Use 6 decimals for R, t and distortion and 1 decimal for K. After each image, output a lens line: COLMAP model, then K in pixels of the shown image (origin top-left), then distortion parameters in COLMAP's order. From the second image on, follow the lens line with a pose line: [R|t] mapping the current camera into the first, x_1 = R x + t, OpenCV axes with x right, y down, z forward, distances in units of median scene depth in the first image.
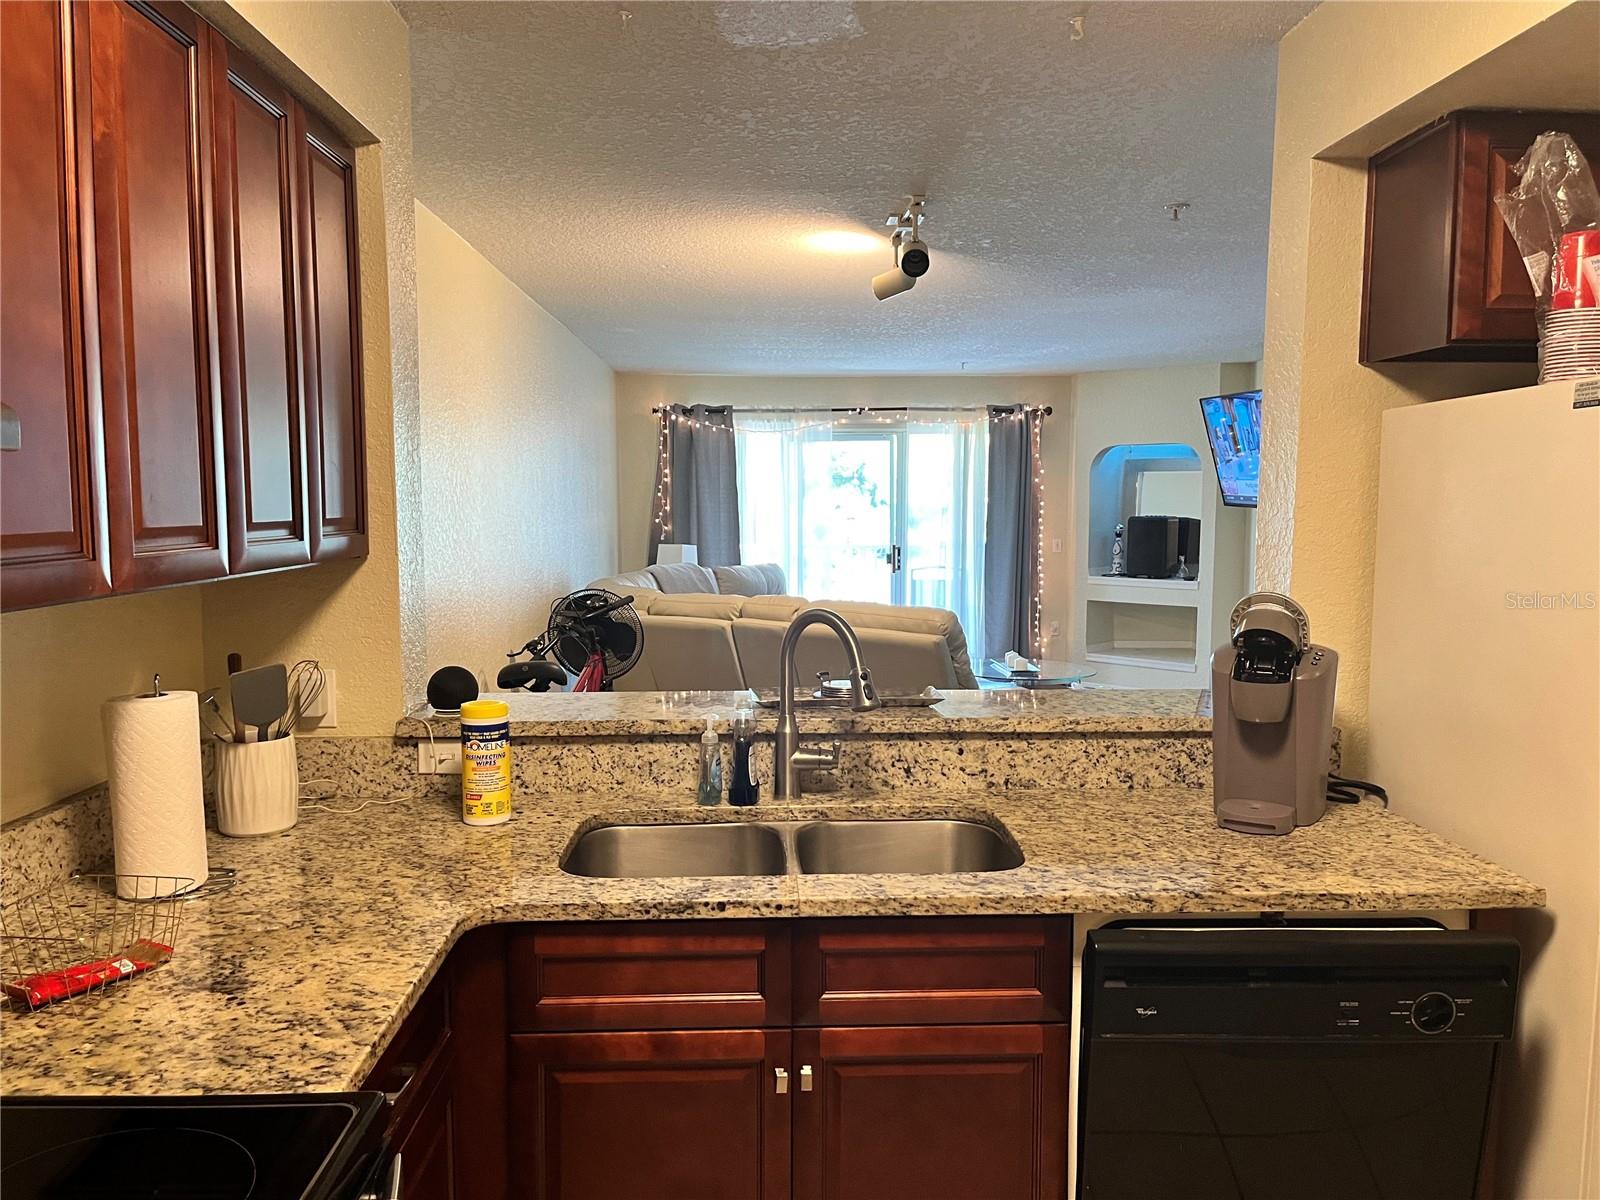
lens RADIAL K [[1208.7, 0, 801.8], [0, 1208.7, 597.1], [0, 0, 1]] dist [0.059927, -0.027096]
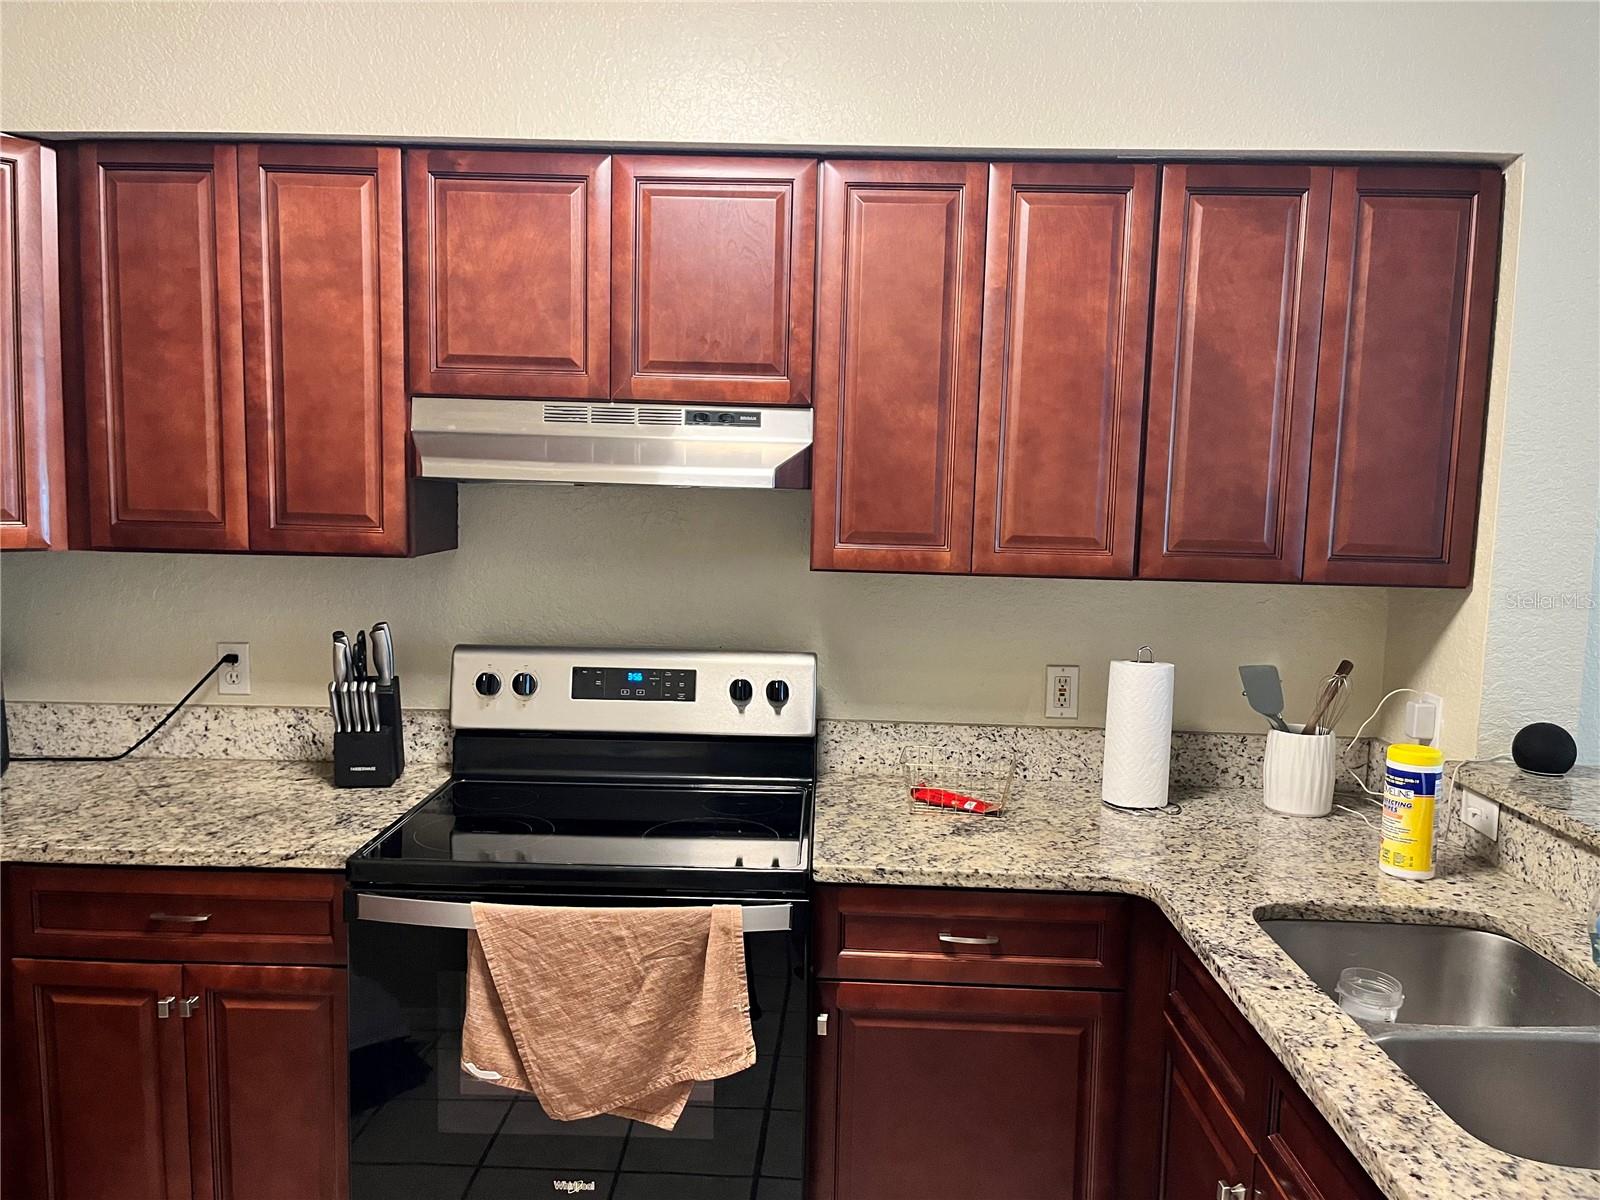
lens RADIAL K [[1208.7, 0, 797.4], [0, 1208.7, 601.7], [0, 0, 1]] dist [0.059927, -0.027096]
pose [[-0.067463, 0.093827, -0.993300, 0.732449], [-0.103366, 0.989554, 0.100493, -0.073988], [0.992353, 0.109453, -0.057060, 0.593094]]
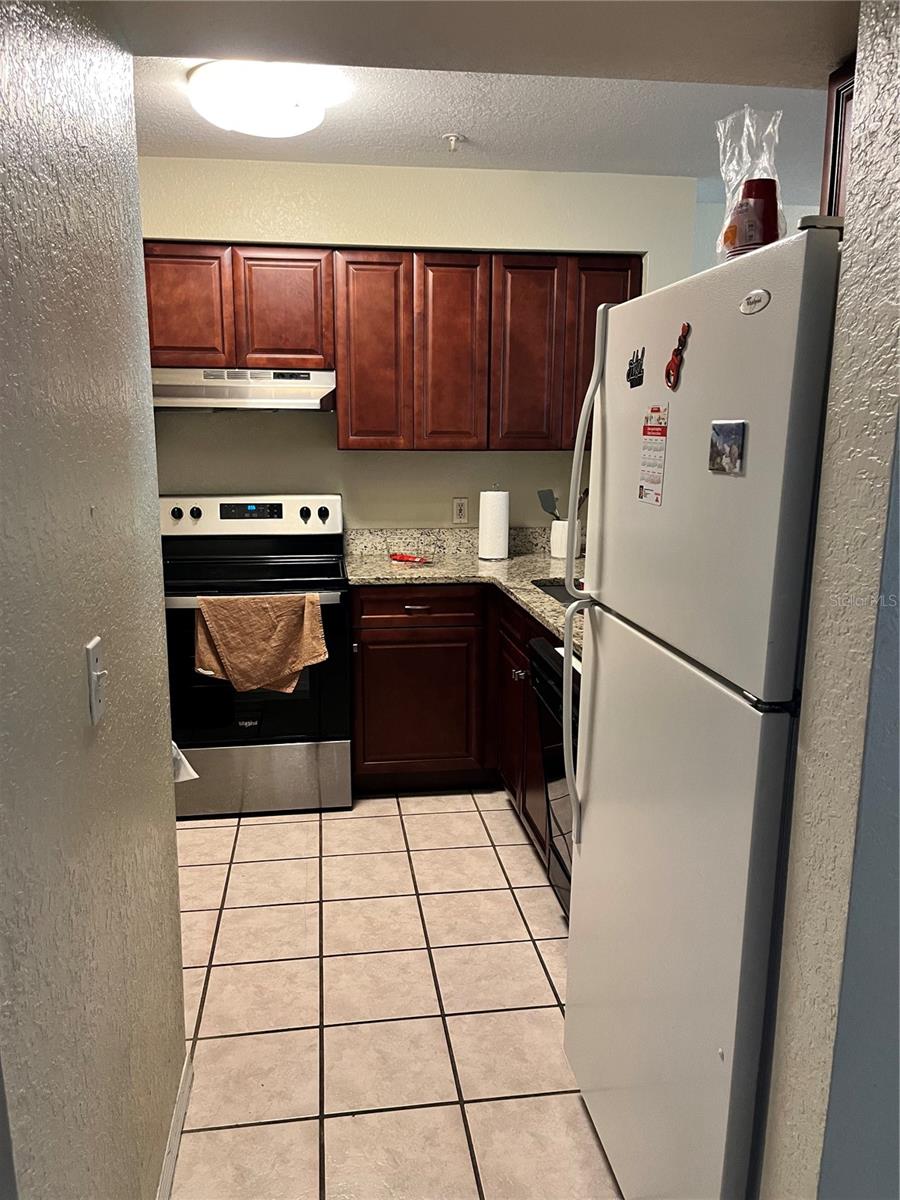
lens RADIAL K [[906.5, 0, 442.5], [0, 906.5, 606.6], [0, 0, 1]] dist [0.059927, -0.027096]
pose [[0.091563, 0.182366, -0.978958, 1.370585], [-0.080635, 0.981217, 0.175245, -0.022878], [0.992529, 0.062892, 0.104548, 0.576120]]
